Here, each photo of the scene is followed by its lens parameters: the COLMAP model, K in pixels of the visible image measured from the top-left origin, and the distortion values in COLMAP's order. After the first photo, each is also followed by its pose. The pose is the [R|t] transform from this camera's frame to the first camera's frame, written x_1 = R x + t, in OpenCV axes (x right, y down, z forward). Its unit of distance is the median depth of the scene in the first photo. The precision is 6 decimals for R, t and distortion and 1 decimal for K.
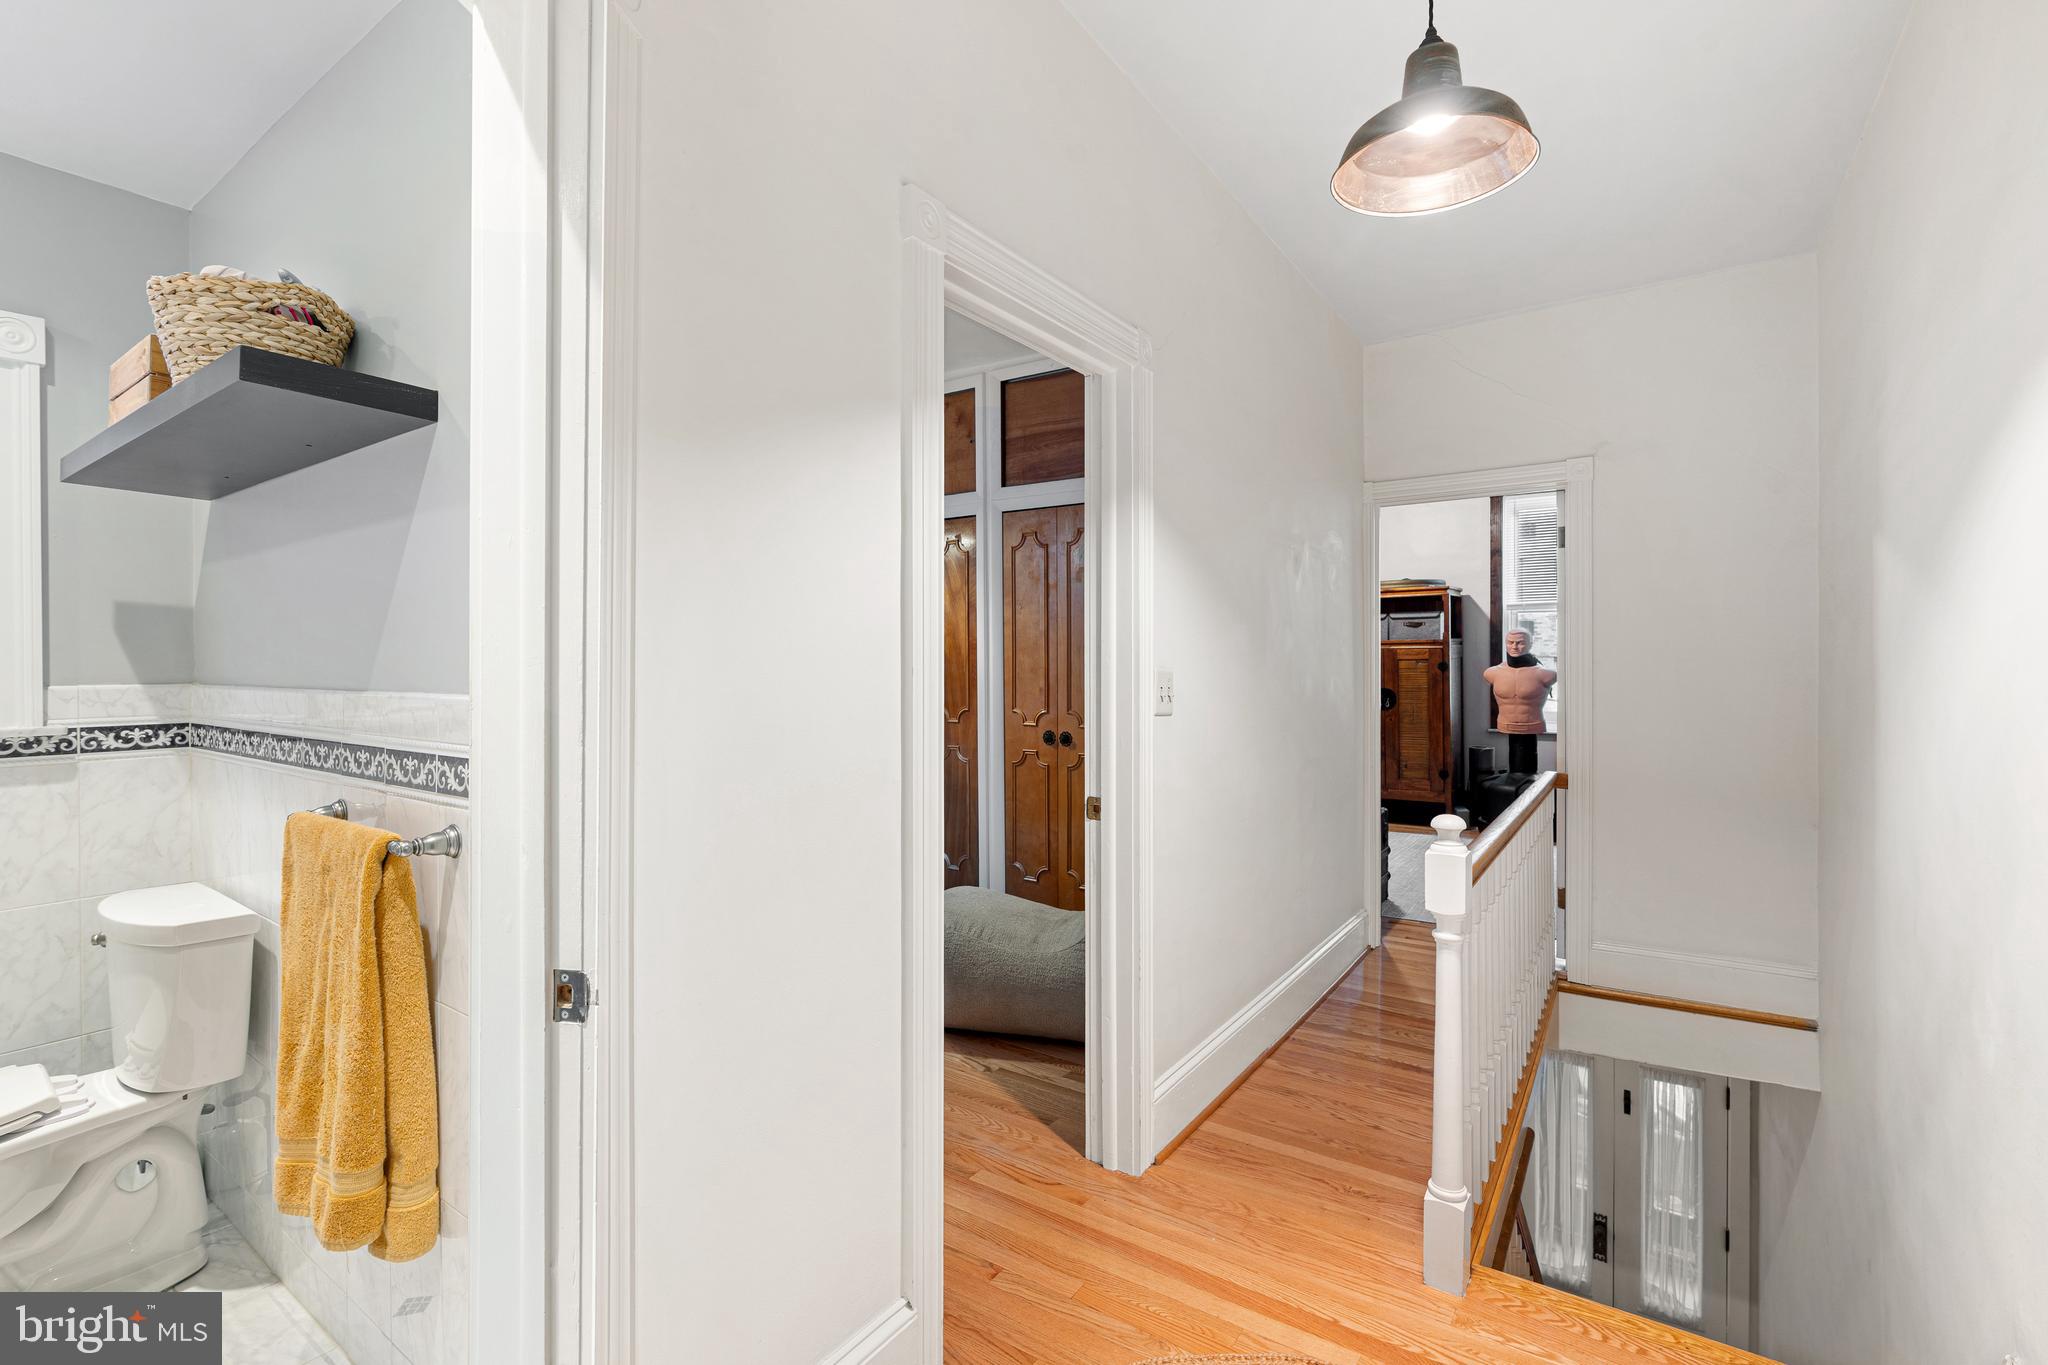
lens RADIAL K [[910.2, 0, 1032.4], [0, 910.2, 686.6], [0, 0, 1]] dist [-0.011236, 0.004316]
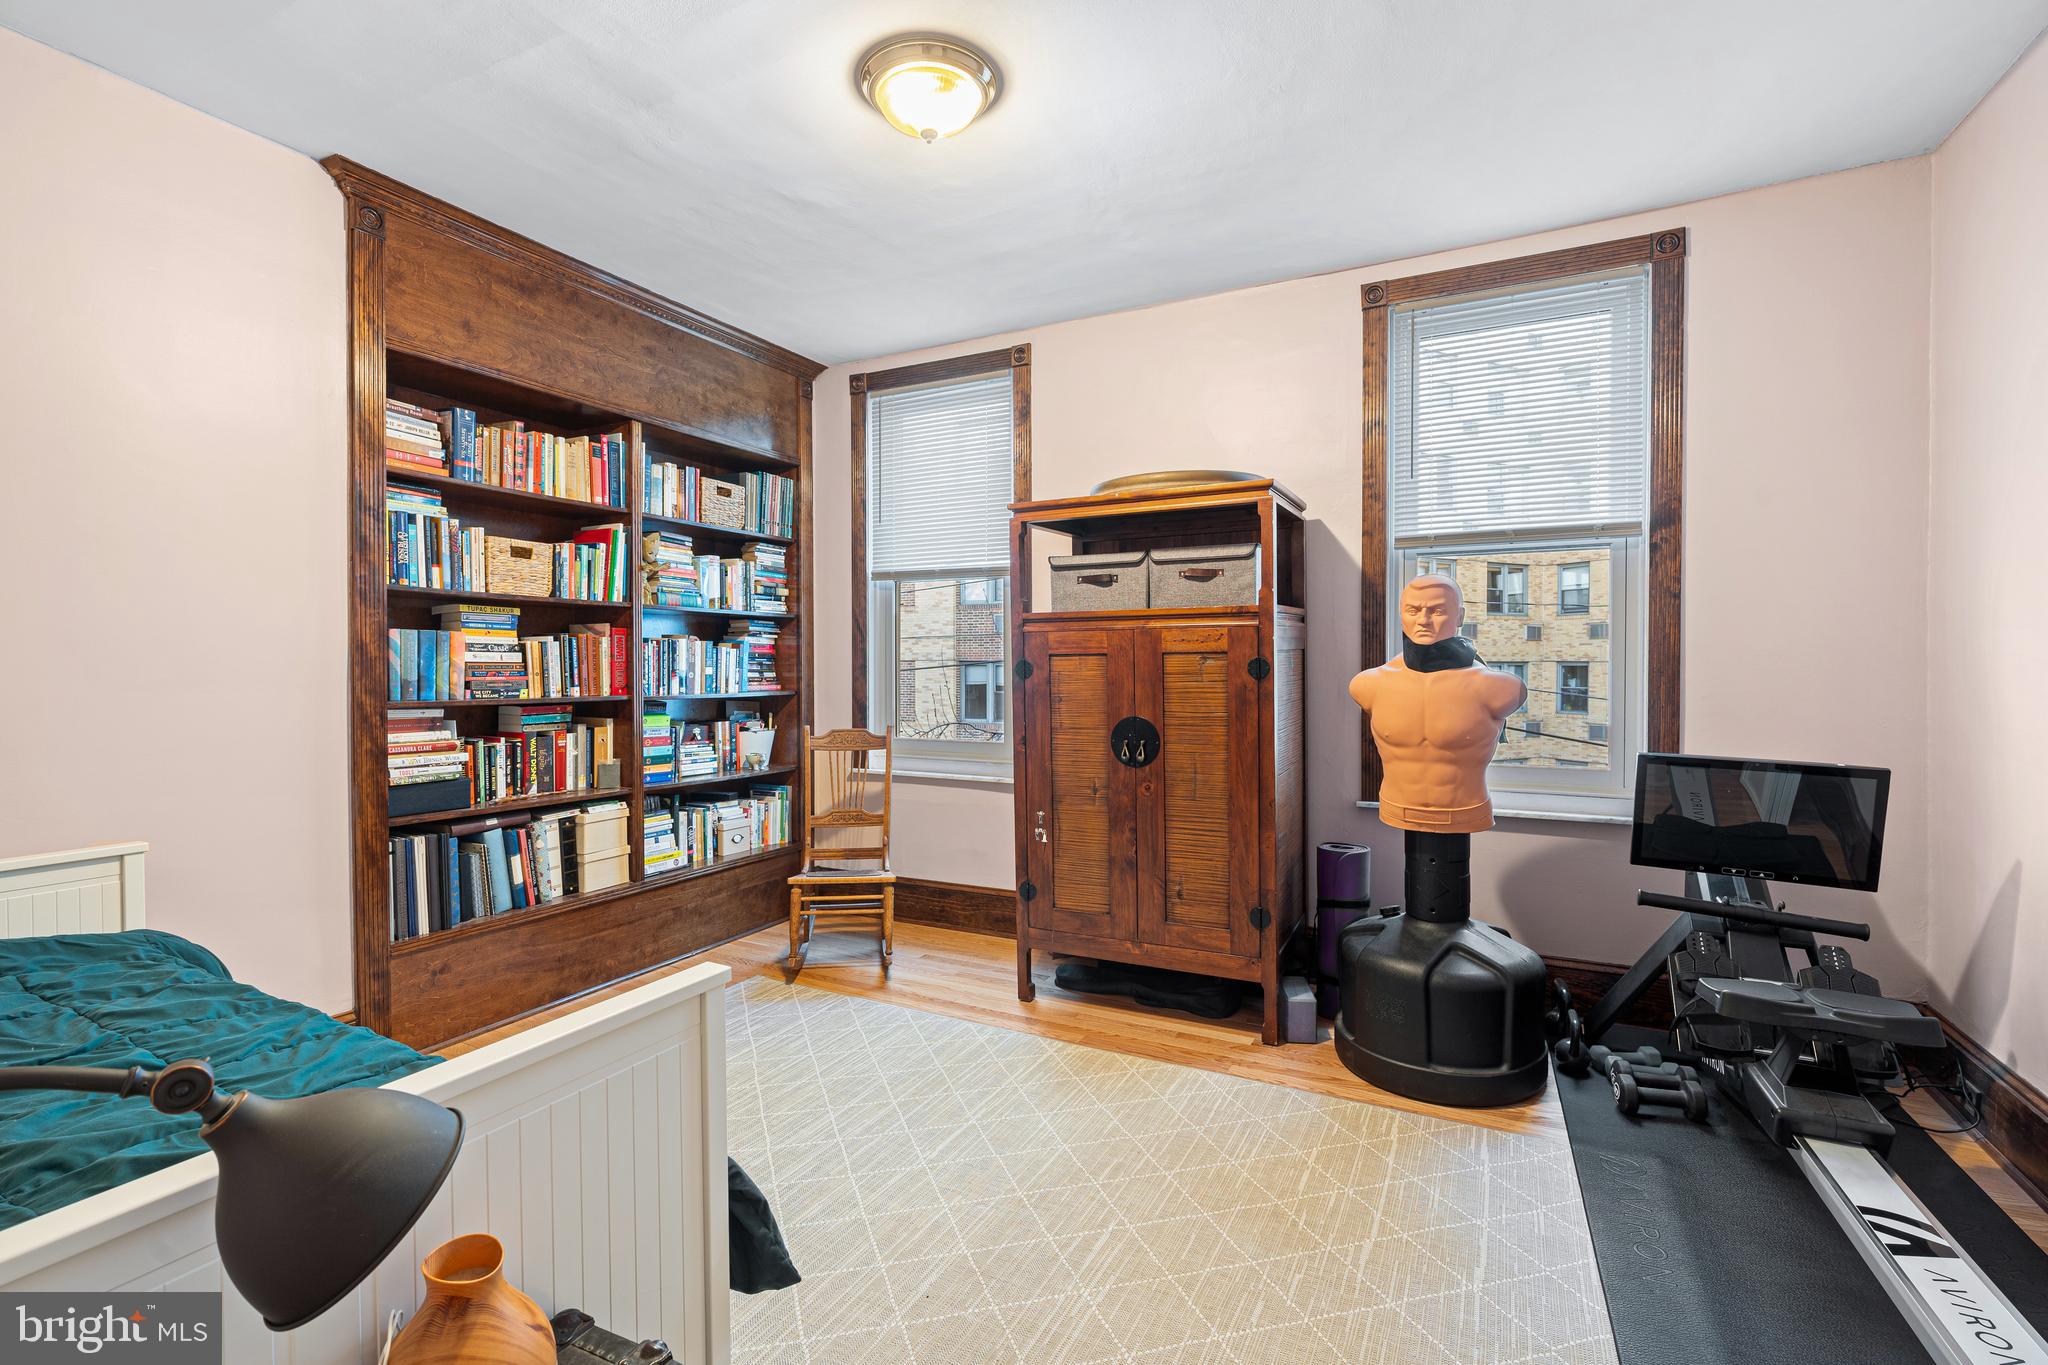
lens RADIAL K [[910.2, 0, 1019.2], [0, 910.2, 695.9], [0, 0, 1]] dist [-0.011236, 0.004316]
pose [[0.993270, 0.001397, 0.115816, 0.287641], [-0.001583, 0.999998, 0.001513, -0.009538], [-0.115813, -0.001686, 0.993270, 0.580909]]
